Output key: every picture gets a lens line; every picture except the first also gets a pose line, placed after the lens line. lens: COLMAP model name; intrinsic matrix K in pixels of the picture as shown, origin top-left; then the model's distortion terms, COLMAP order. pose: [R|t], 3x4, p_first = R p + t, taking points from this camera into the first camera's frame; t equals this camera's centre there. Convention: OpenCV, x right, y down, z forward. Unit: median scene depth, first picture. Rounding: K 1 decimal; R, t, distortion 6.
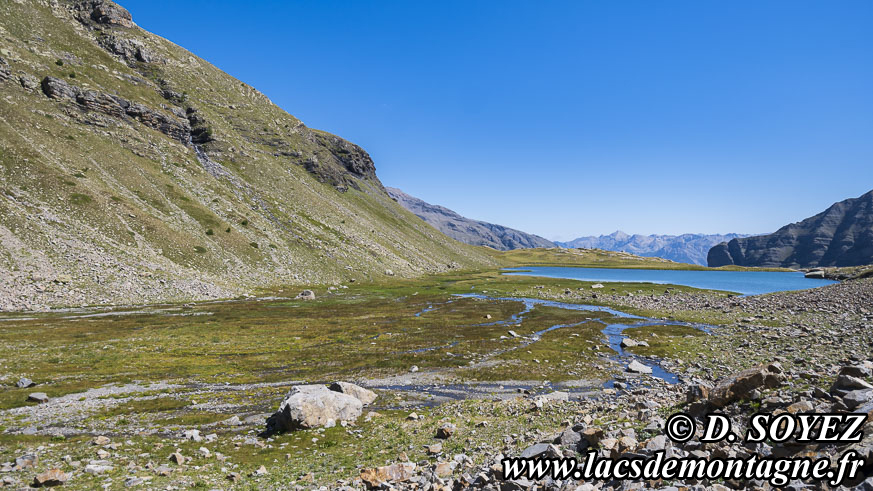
lens RADIAL K [[590.0, 0, 437.1], [0, 590.0, 198.7], [0, 0, 1]] dist [0.132961, -0.014349]
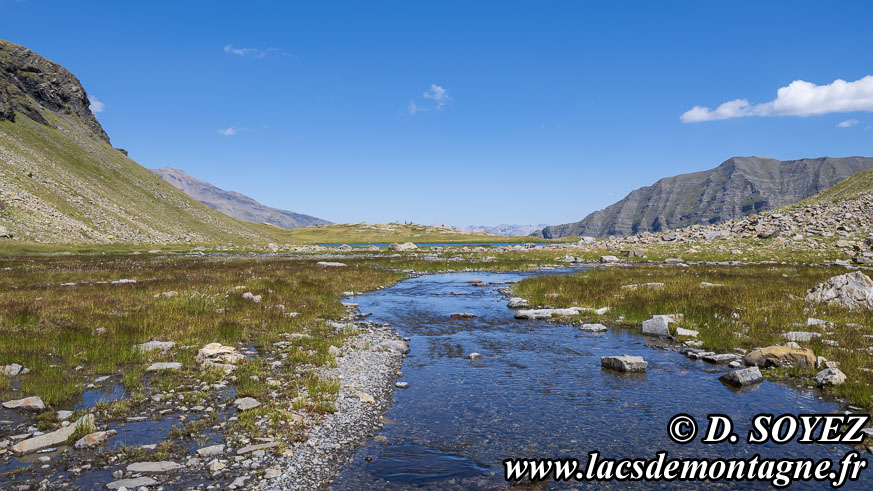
lens RADIAL K [[668.0, 0, 434.2], [0, 668.0, 205.9], [0, 0, 1]] dist [0.000854, -0.006459]
pose [[0.958019, 0.006551, 0.286631, 0.070698], [-0.014713, 0.999545, 0.026334, 0.055368], [-0.286328, -0.029445, 0.957679, 0.242894]]
